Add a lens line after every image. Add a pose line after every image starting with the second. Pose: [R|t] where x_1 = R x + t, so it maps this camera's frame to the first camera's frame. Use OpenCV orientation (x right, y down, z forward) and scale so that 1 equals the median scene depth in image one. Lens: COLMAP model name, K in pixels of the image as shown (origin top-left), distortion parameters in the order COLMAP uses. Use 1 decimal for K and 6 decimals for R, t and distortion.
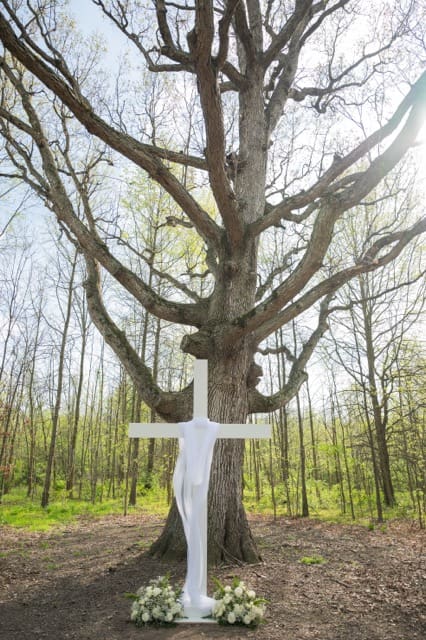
lens RADIAL K [[465.1, 0, 213.0], [0, 465.1, 320.0], [0, 0, 1]] dist [0.001687, 0.000670]
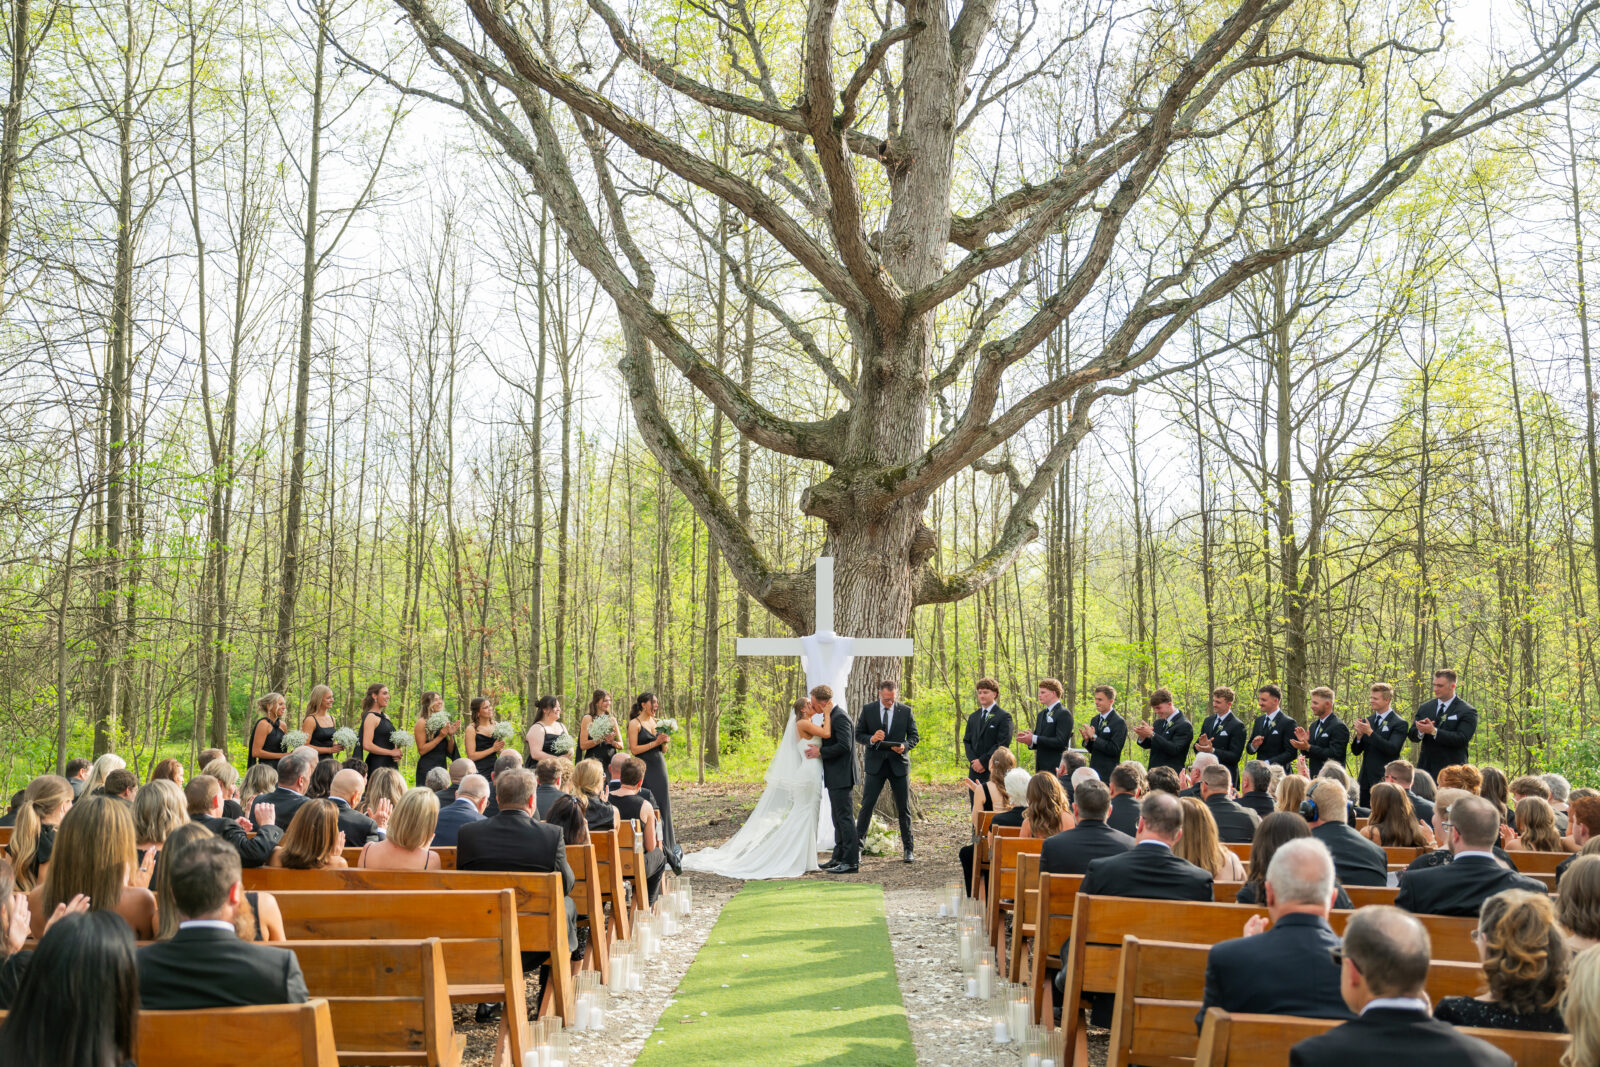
lens RADIAL K [[1608.3, 0, 800.0], [0, 1608.3, 533.5], [0, 0, 1]] dist [-0.001721, -0.001070]
pose [[0.996775, -0.008593, -0.079788, 0.089469], [0.024800, 0.978568, 0.204425, -0.306422], [0.076321, -0.205744, 0.975625, -0.985930]]
